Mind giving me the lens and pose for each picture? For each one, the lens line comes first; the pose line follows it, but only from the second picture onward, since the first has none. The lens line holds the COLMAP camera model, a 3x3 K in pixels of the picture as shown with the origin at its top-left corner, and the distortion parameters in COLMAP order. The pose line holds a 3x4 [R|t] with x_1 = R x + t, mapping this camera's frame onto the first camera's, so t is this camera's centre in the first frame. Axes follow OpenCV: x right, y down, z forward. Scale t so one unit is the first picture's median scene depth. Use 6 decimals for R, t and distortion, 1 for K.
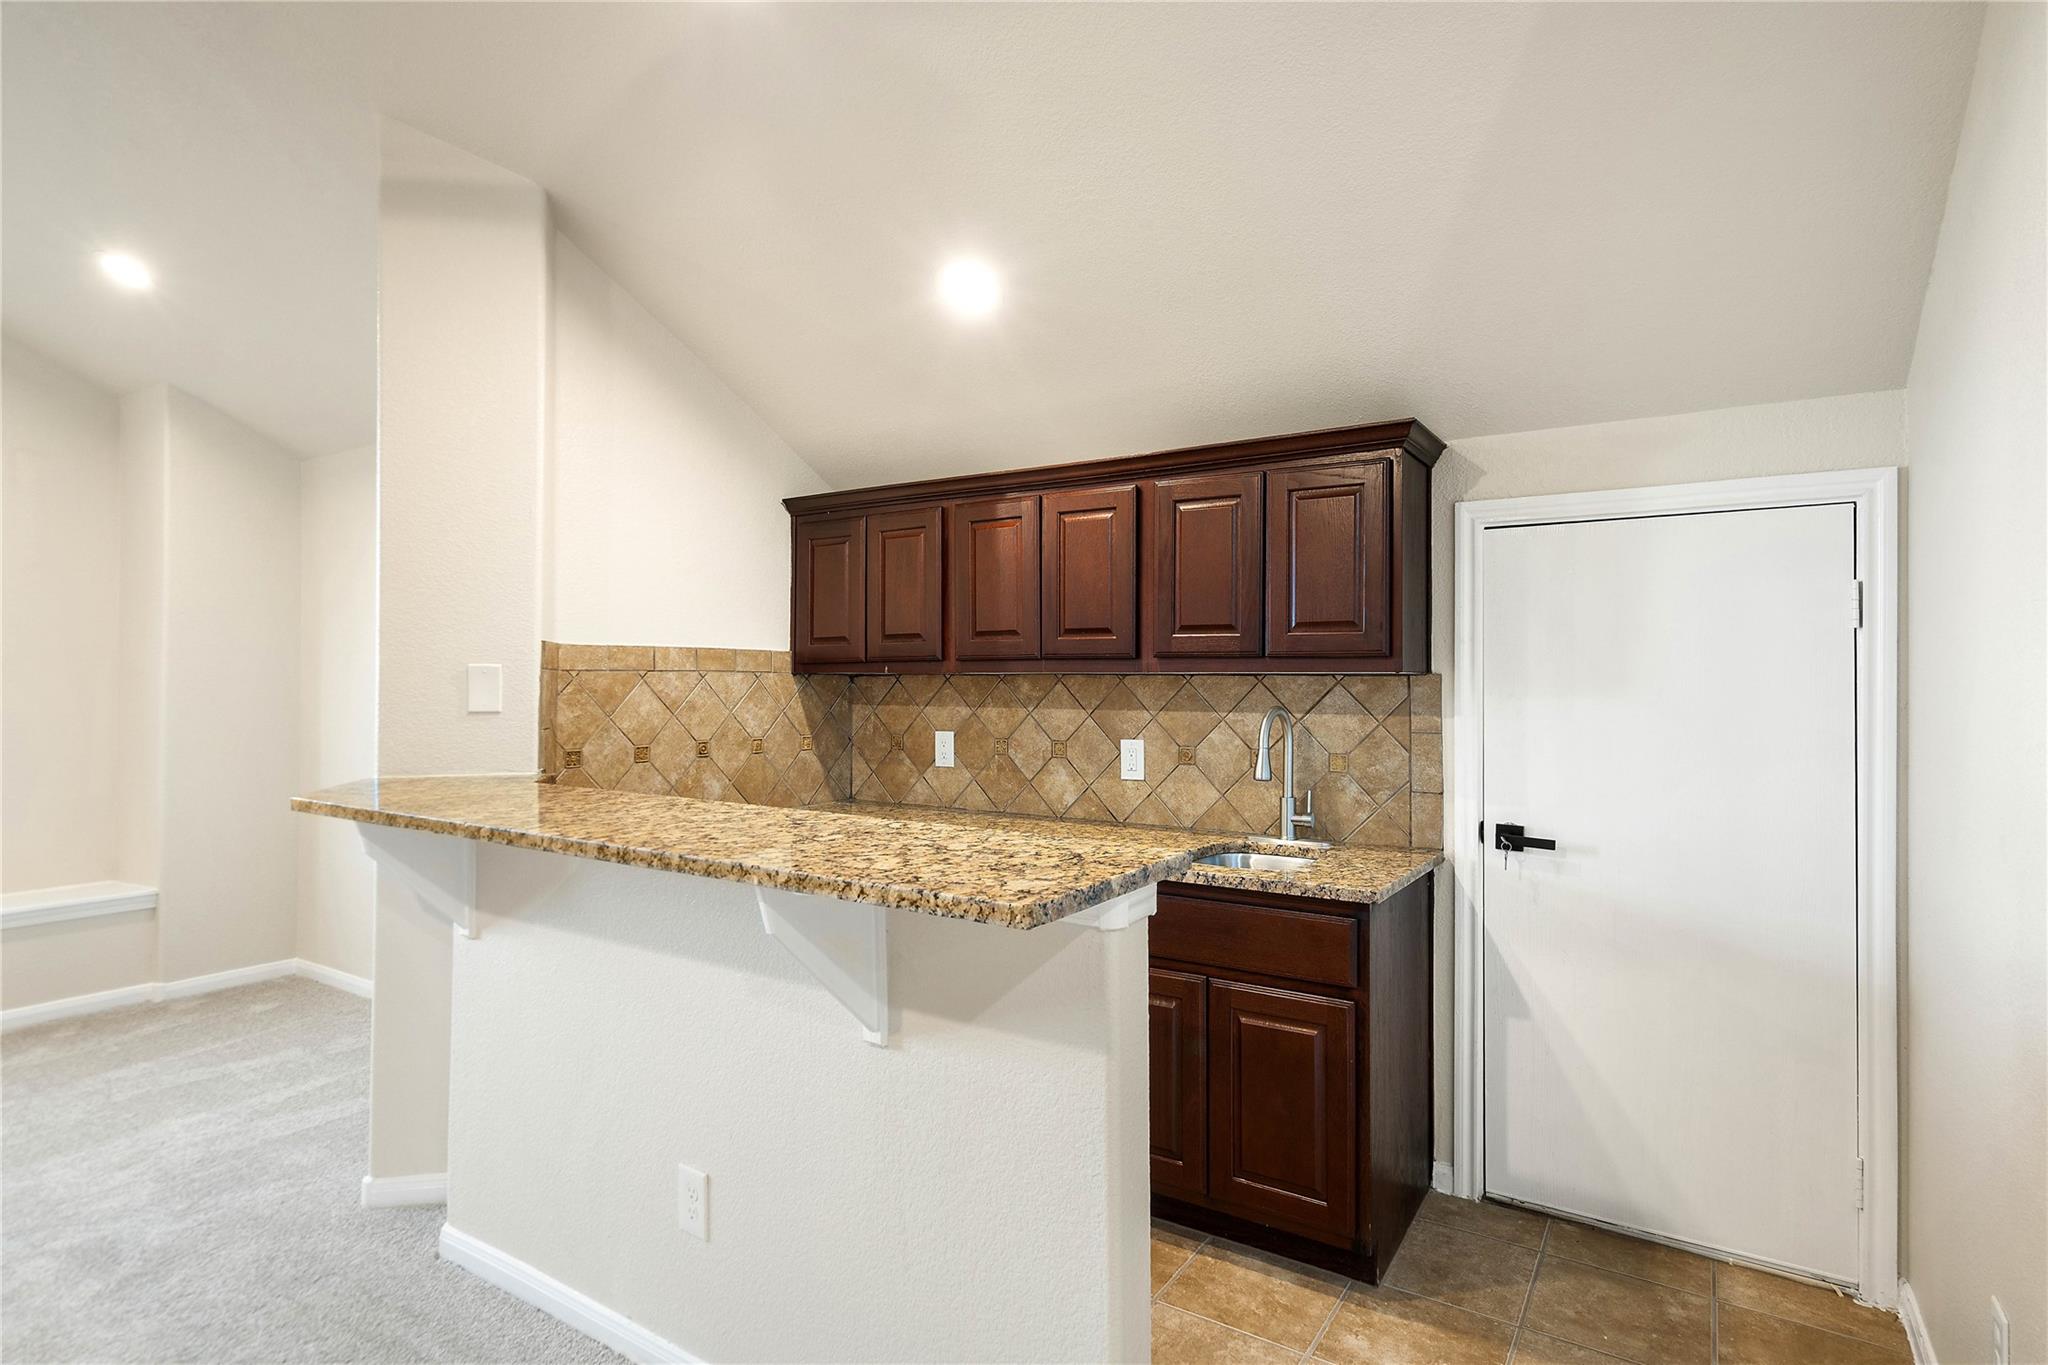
lens RADIAL K [[1072.7, 0, 1037.1], [0, 1072.7, 681.8], [0, 0, 1]] dist [0.007367, 0.001918]
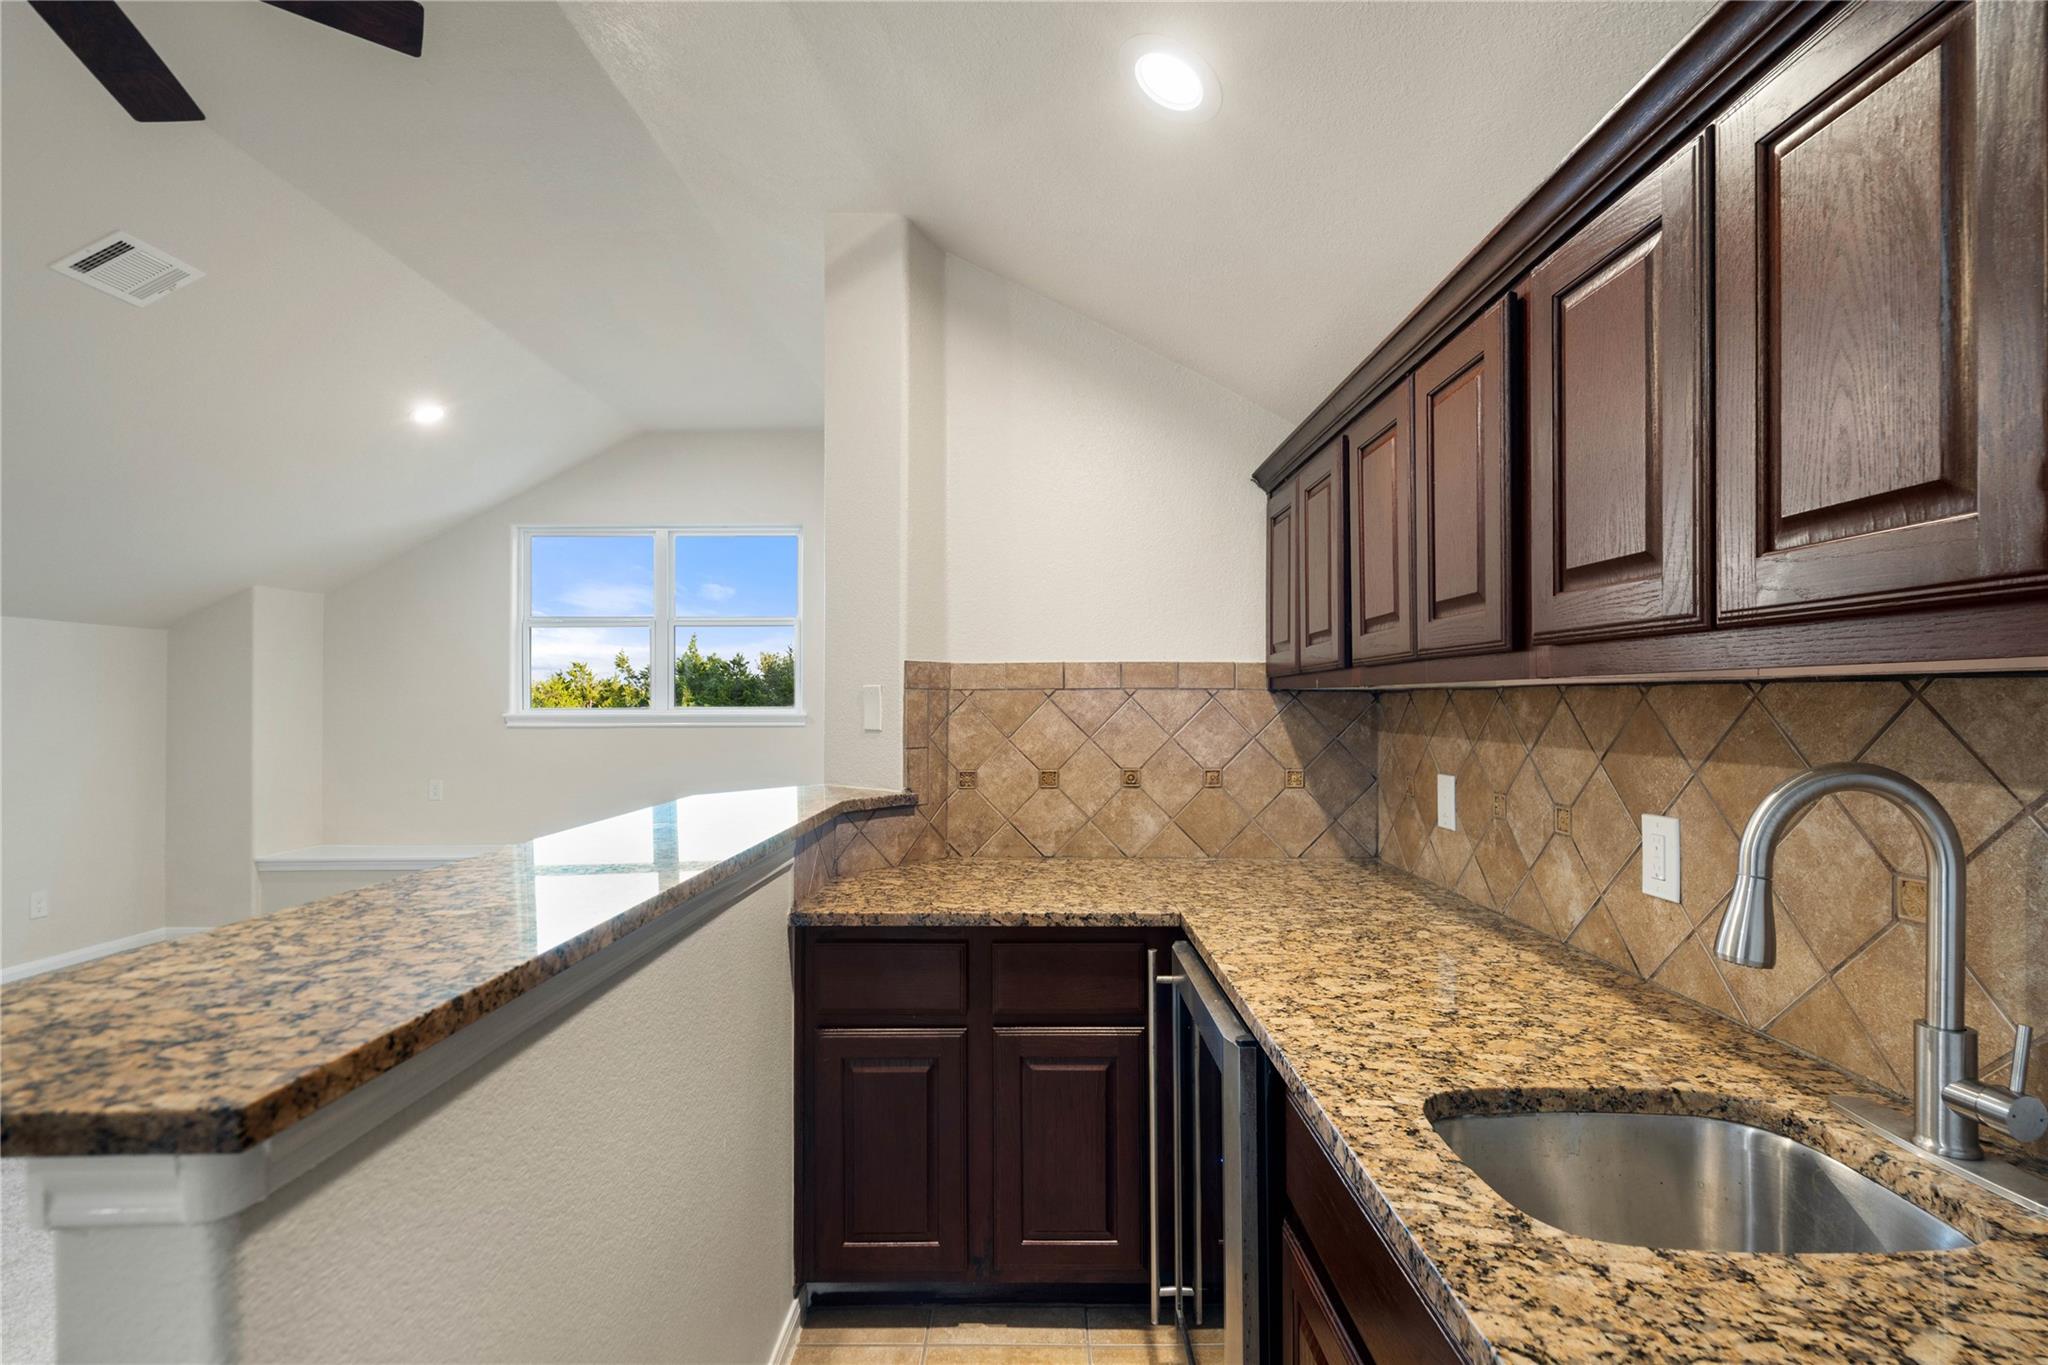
lens RADIAL K [[956.1, 0, 1025.3], [0, 956.1, 687.1], [0, 0, 1]] dist [0.006836, 0.000418]
pose [[0.538556, -0.014816, -0.842460, 0.295392], [0.001869, 0.999864, -0.016390, 0.001080], [0.842588, 0.007252, 0.538510, 0.501662]]
